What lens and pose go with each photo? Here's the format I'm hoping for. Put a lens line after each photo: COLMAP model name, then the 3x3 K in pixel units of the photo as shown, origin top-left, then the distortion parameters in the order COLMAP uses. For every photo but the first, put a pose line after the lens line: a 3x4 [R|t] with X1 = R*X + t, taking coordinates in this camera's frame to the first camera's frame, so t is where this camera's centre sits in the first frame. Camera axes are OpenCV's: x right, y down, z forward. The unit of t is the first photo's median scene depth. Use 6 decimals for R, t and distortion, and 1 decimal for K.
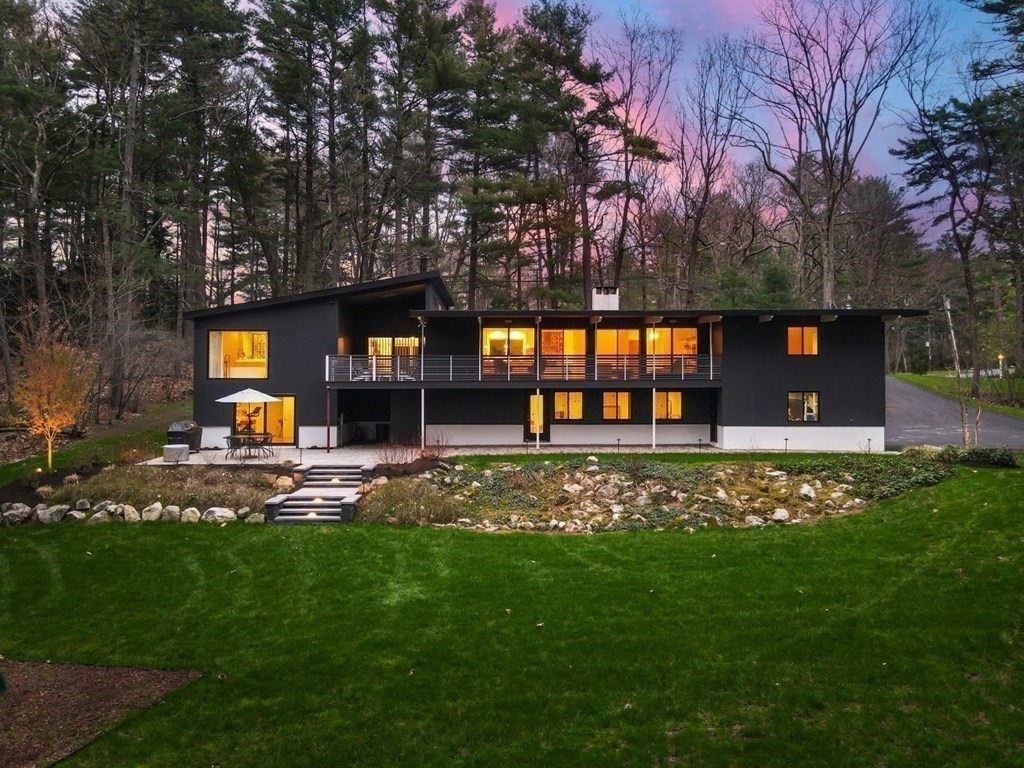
lens RADIAL K [[718.7, 0, 511.9], [0, 718.7, 385.2], [0, 0, 1]] dist [0.006238, -0.000142]
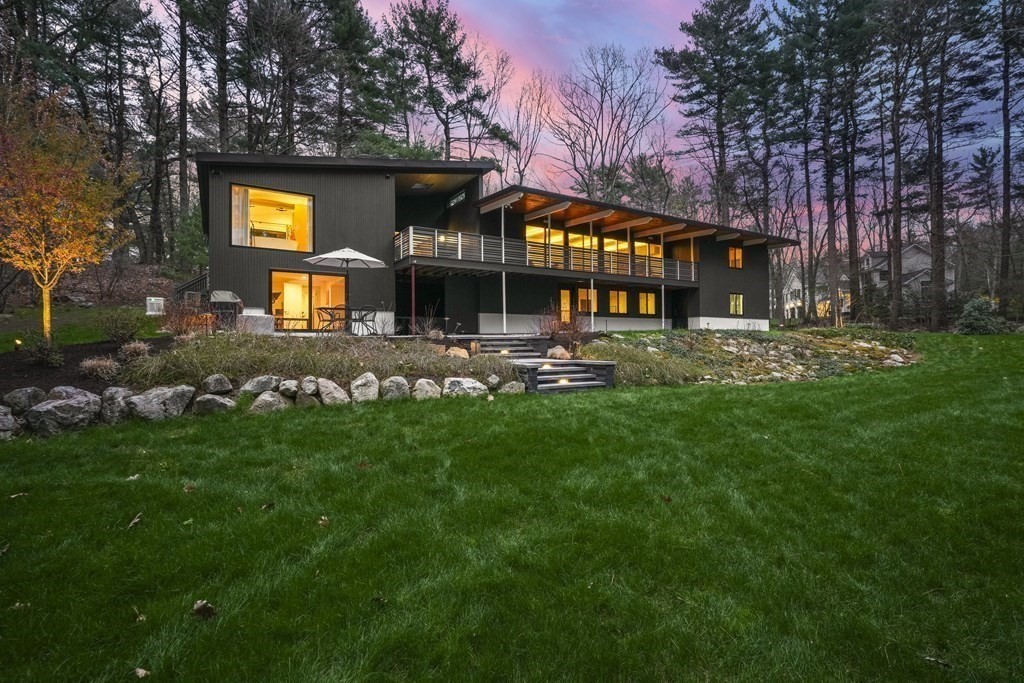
lens RADIAL K [[467.8, 0, 511.9], [0, 467.8, 339.7], [0, 0, 1]] dist [0.002144, 0.000073]
pose [[0.856572, 0.002424, 0.516022, -0.592073], [-0.000702, 0.999994, -0.003533, 0.133642], [-0.516027, 0.002664, 0.856568, 0.575773]]
